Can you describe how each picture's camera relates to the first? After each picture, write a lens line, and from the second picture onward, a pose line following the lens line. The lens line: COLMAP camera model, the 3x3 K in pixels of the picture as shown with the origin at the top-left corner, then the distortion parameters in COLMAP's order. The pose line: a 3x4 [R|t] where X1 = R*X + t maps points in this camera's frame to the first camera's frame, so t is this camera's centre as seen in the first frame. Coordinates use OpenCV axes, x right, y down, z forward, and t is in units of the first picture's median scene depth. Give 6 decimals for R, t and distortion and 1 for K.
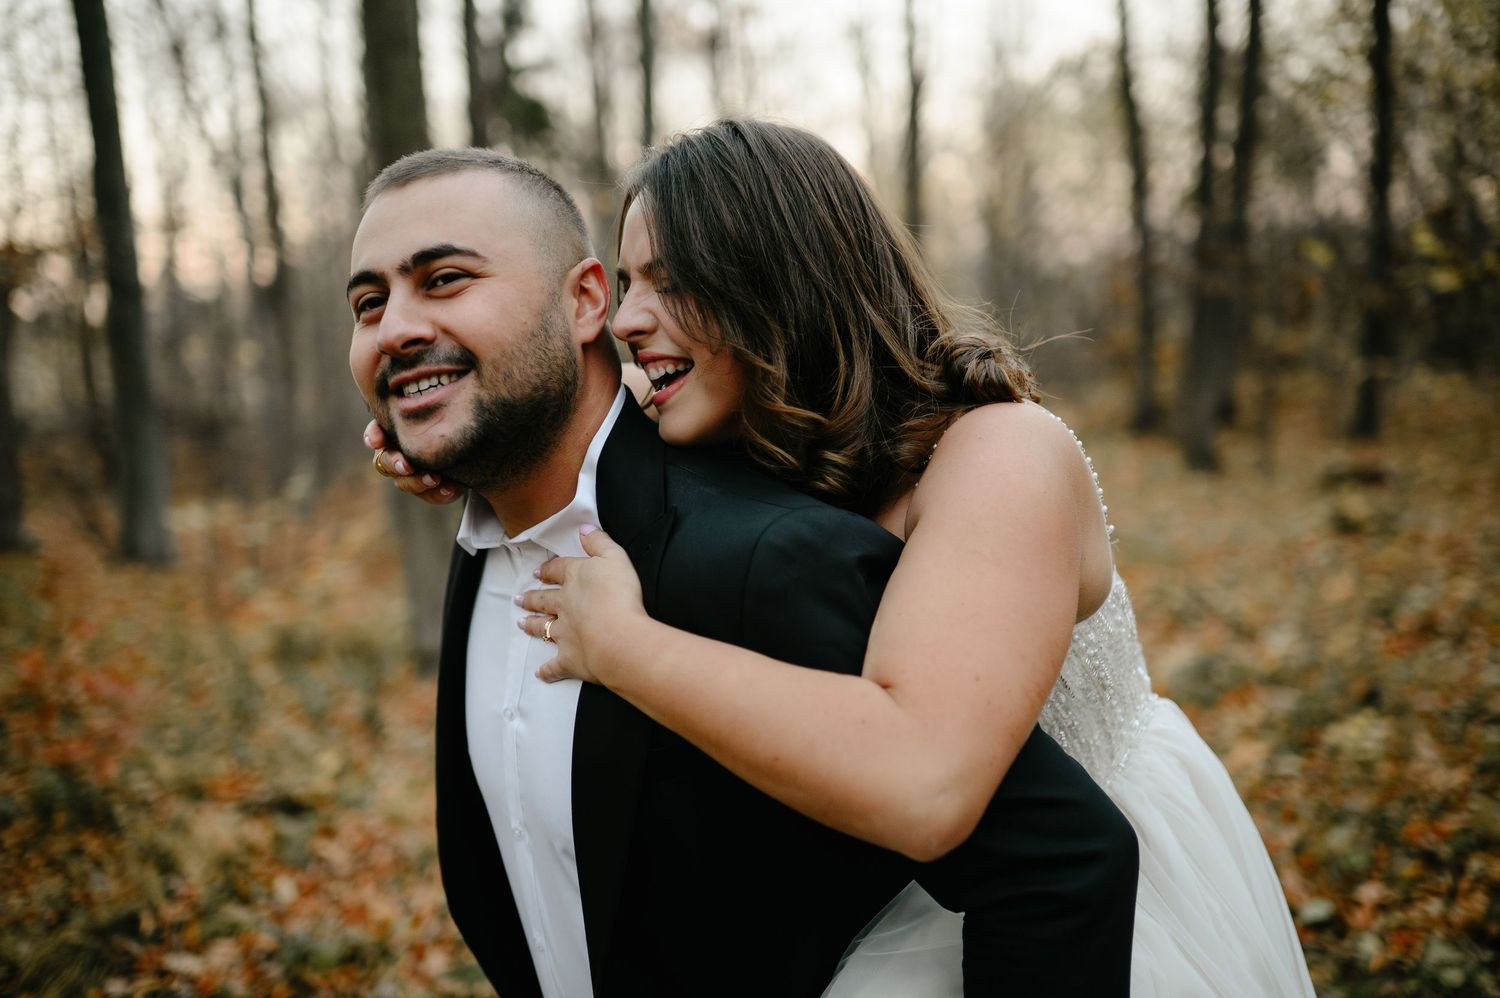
lens RADIAL K [[1502.6, 0, 750.0], [0, 1502.6, 499.0], [0, 0, 1]] dist [-0.036736, 0.010496]
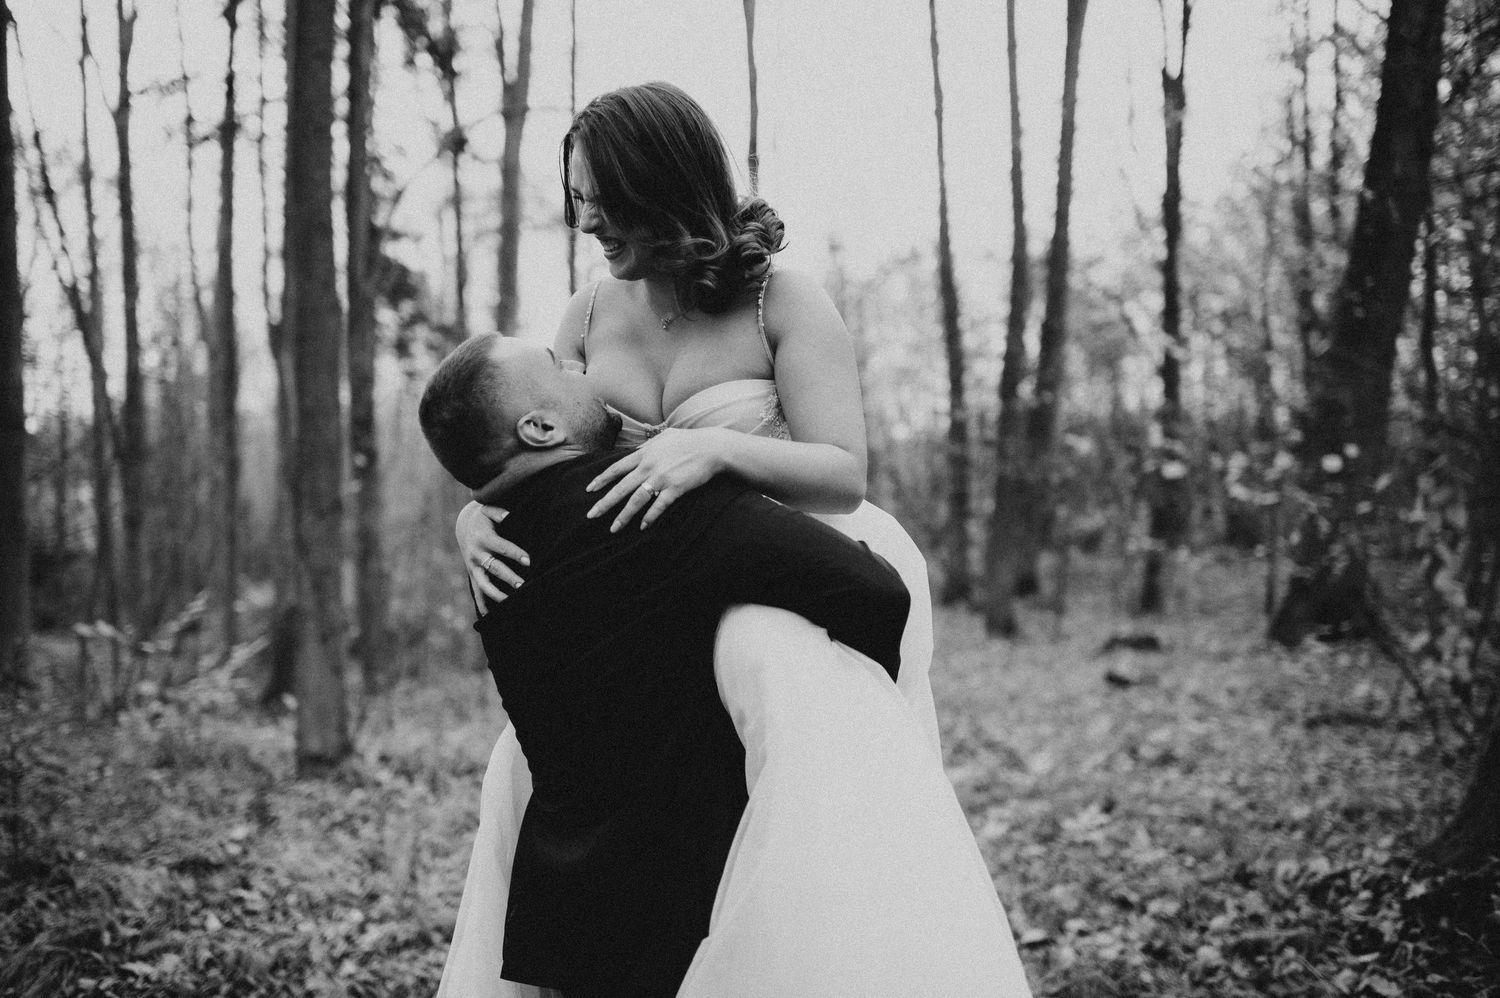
lens RADIAL K [[1508.6, 0, 750.0], [0, 1508.6, 499.0], [0, 0, 1]] dist [0.009583, 0.010734]
pose [[0.992909, 0.039352, 0.112178, -0.017321], [-0.026455, 0.993103, -0.114219, 0.028341], [-0.115899, 0.110441, 0.987102, -0.175416]]
